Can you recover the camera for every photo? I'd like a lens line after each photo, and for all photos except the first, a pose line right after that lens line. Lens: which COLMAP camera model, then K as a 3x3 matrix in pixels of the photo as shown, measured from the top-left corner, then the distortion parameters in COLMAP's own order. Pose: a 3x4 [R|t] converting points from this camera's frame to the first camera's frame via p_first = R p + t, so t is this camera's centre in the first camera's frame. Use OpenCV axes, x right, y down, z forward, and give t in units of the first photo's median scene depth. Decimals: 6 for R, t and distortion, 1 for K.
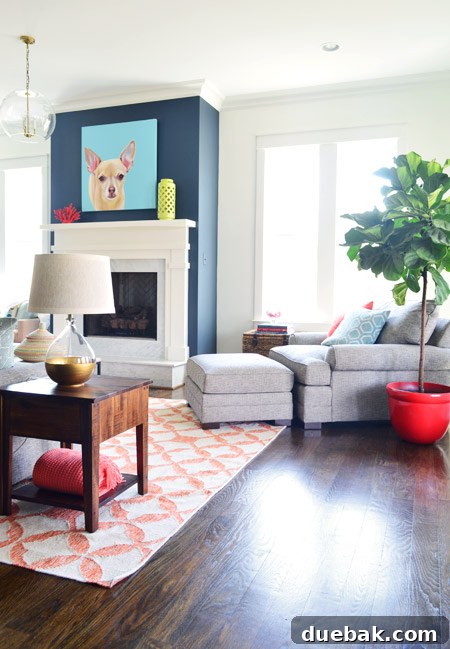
lens RADIAL K [[492.3, 0, 225.0], [0, 492.3, 324.5], [0, 0, 1]] dist [0.005166, 0.001145]
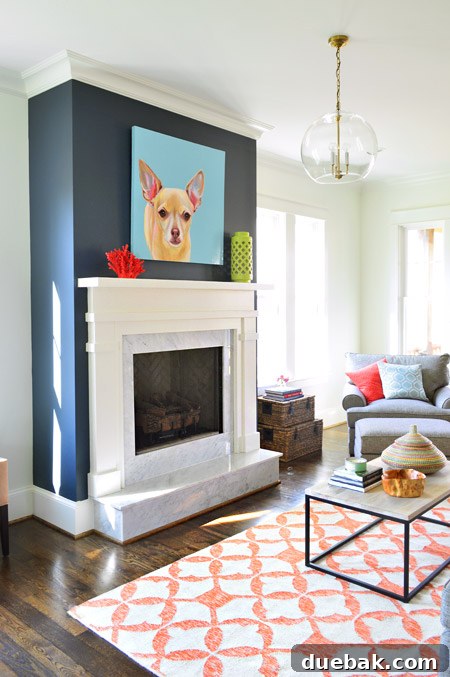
lens RADIAL K [[561.9, 0, 225.5], [0, 561.9, 324.2], [0, 0, 1]] dist [-0.000055, 0.002641]
pose [[0.399623, -0.054750, 0.915043, -0.929503], [0.058331, 0.997711, 0.034221, -0.168755], [-0.914822, 0.039700, 0.401902, 0.627623]]
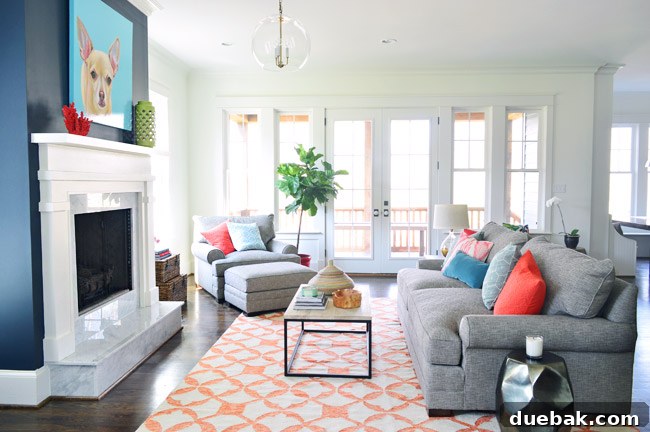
lens RADIAL K [[519.6, 0, 311.4], [0, 519.6, 214.8], [0, 0, 1]] dist [0.006489, 0.002926]
pose [[-0.246383, -0.078118, 0.966019, -1.033356], [0.043650, 0.994840, 0.091581, -0.159376], [-0.968189, 0.064731, -0.241702, 0.904335]]
